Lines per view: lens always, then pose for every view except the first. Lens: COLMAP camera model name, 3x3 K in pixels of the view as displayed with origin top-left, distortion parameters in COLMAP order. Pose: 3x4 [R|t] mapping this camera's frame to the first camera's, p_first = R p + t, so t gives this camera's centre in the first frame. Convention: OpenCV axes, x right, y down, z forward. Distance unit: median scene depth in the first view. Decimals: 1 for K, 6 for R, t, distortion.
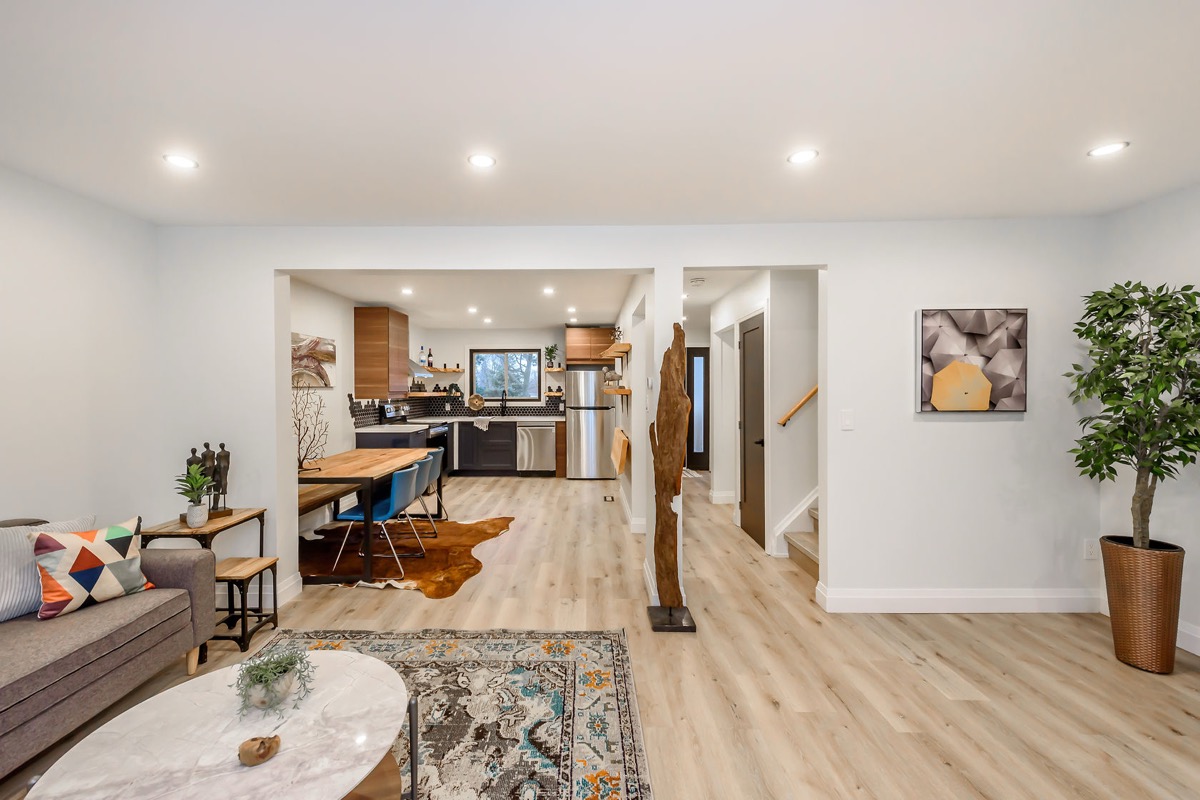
lens RADIAL K [[500.6, 0, 583.1], [0, 500.6, 384.5], [0, 0, 1]] dist [0.012234, -0.003657]
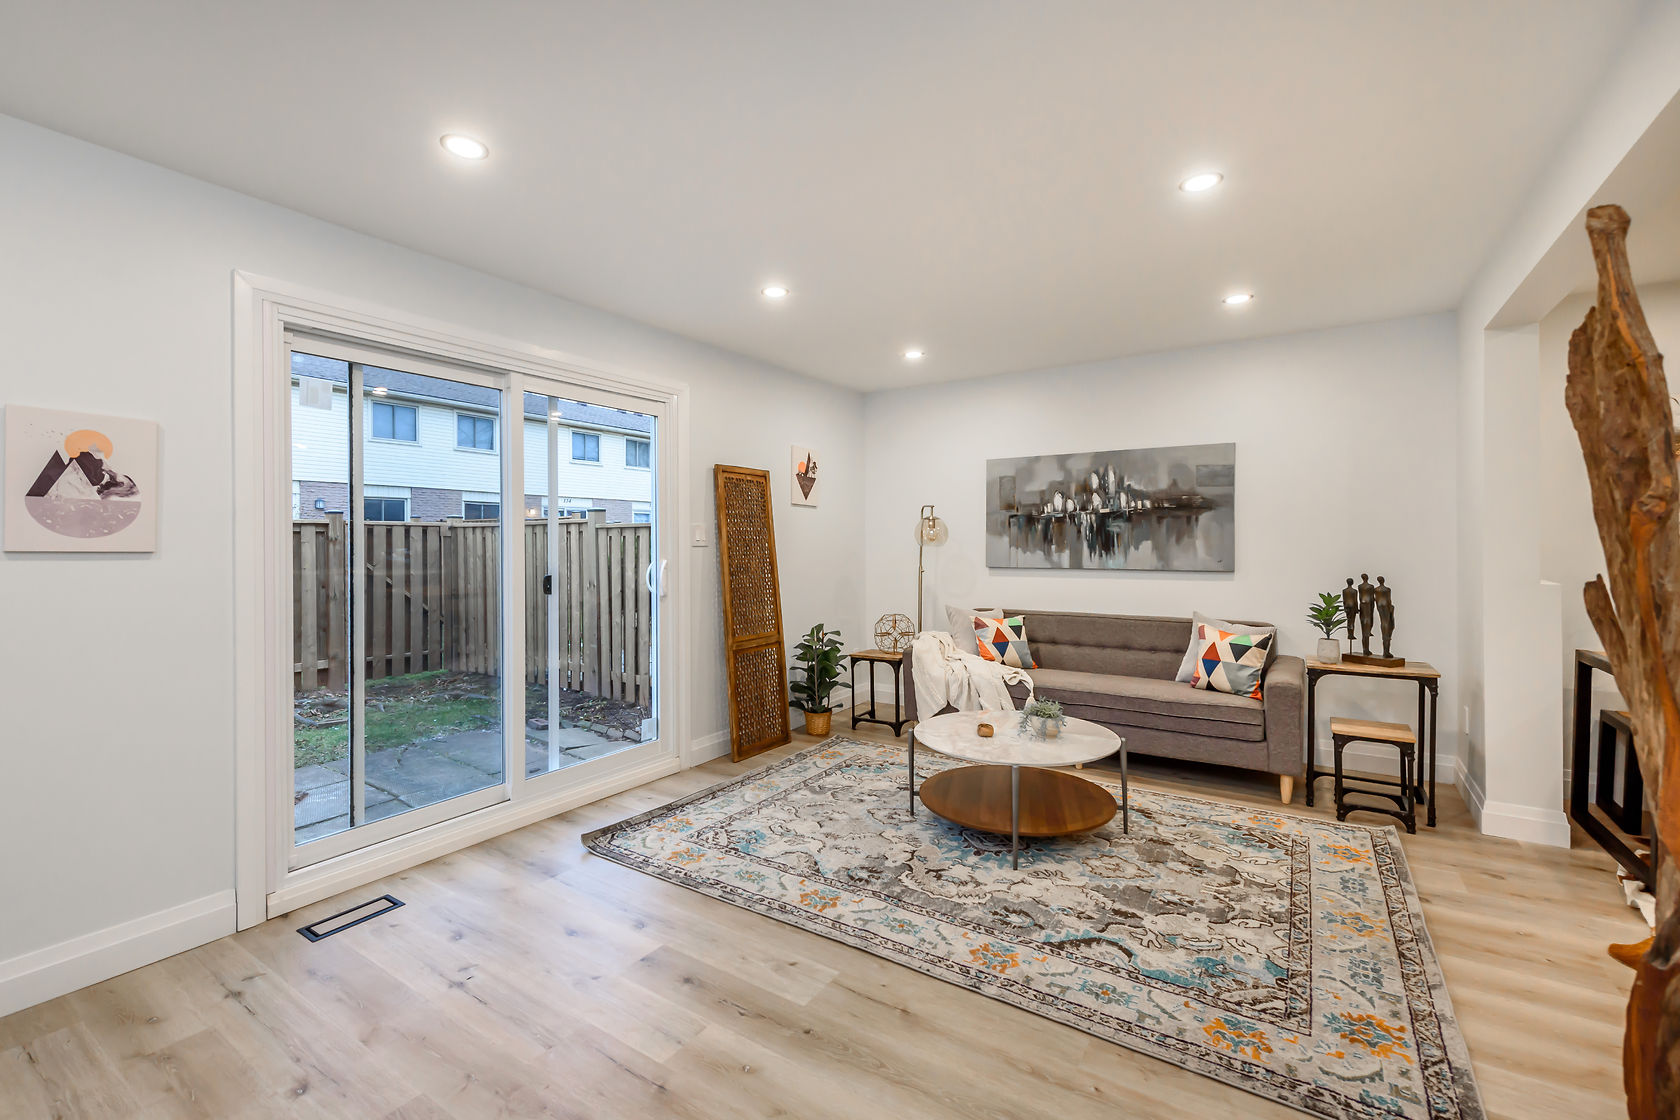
lens RADIAL K [[700.8, 0, 805.4], [0, 700.8, 545.6], [0, 0, 1]] dist [0.012234, -0.003657]
pose [[-0.580437, 0.009274, -0.814253, 0.870729], [0.010822, 0.999935, 0.003674, 0.059517], [0.814234, -0.006679, -0.580499, 1.038579]]
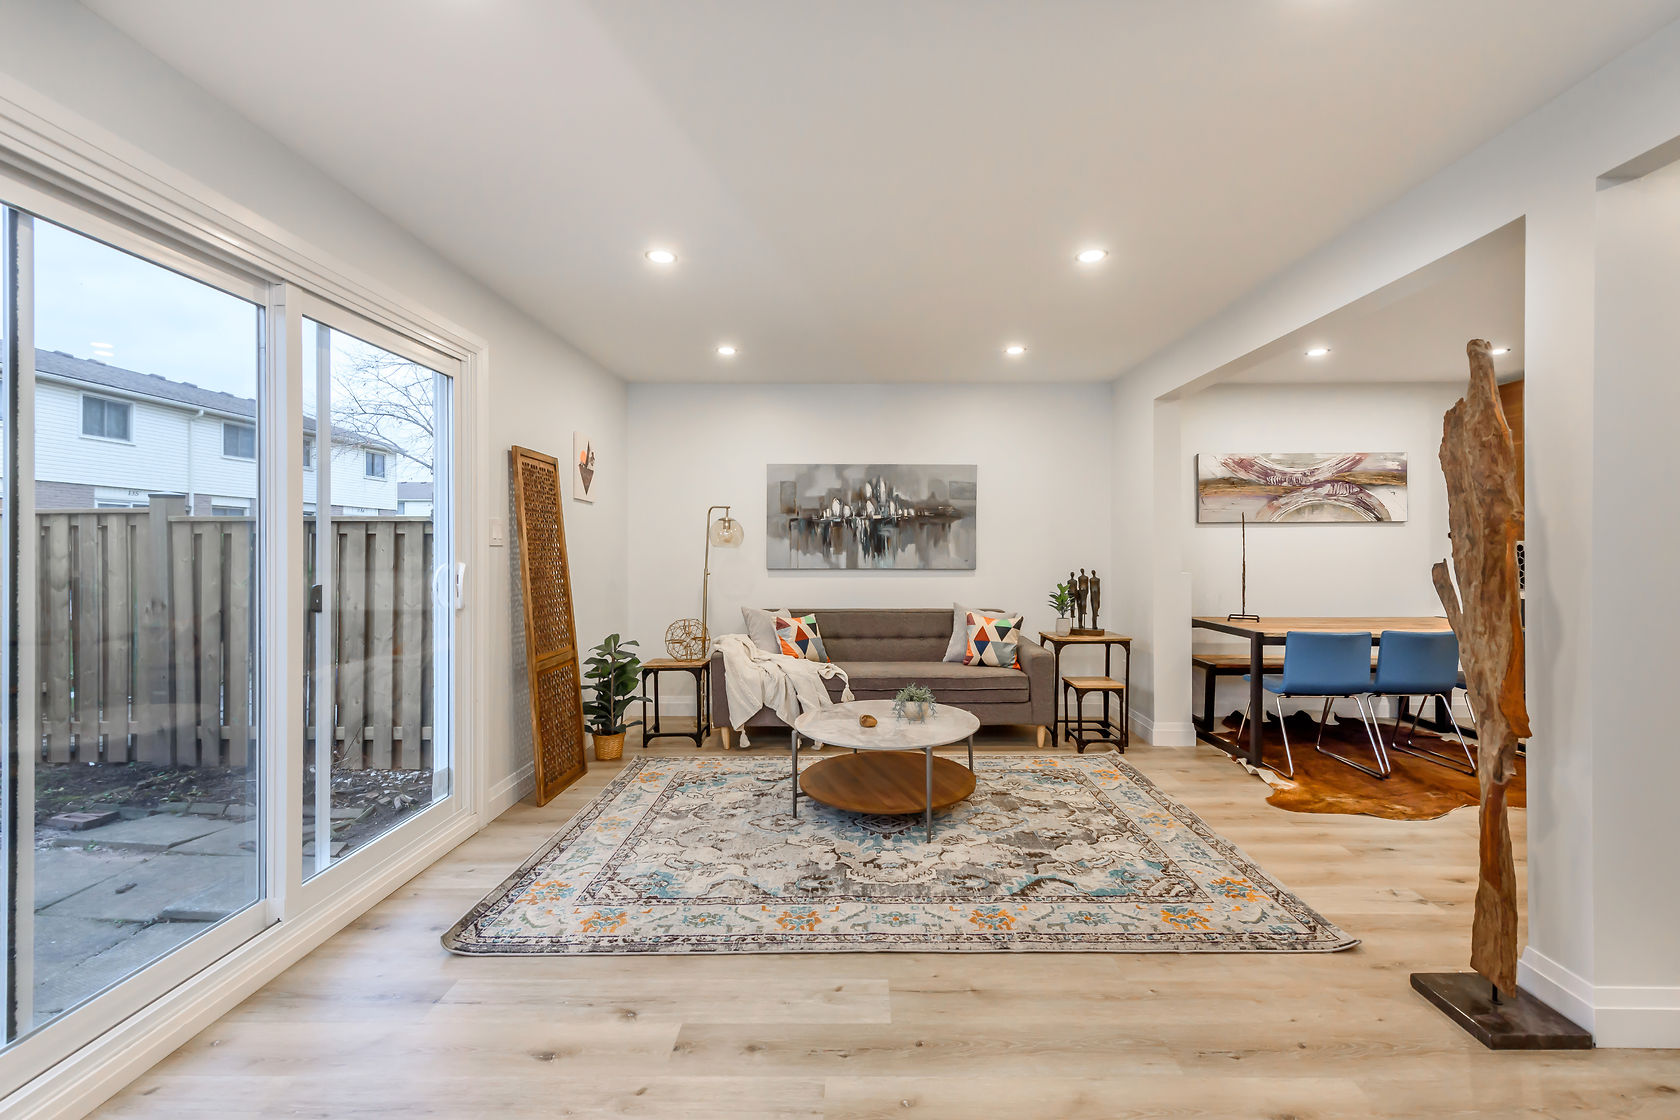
lens RADIAL K [[700.8, 0, 828.3], [0, 700.8, 552.1], [0, 0, 1]] dist [0.012234, -0.003657]
pose [[-0.031641, 0.008705, -0.999461, 0.985262], [0.005519, 0.999948, 0.008535, 0.068400], [0.999484, -0.005245, -0.031687, 0.529259]]
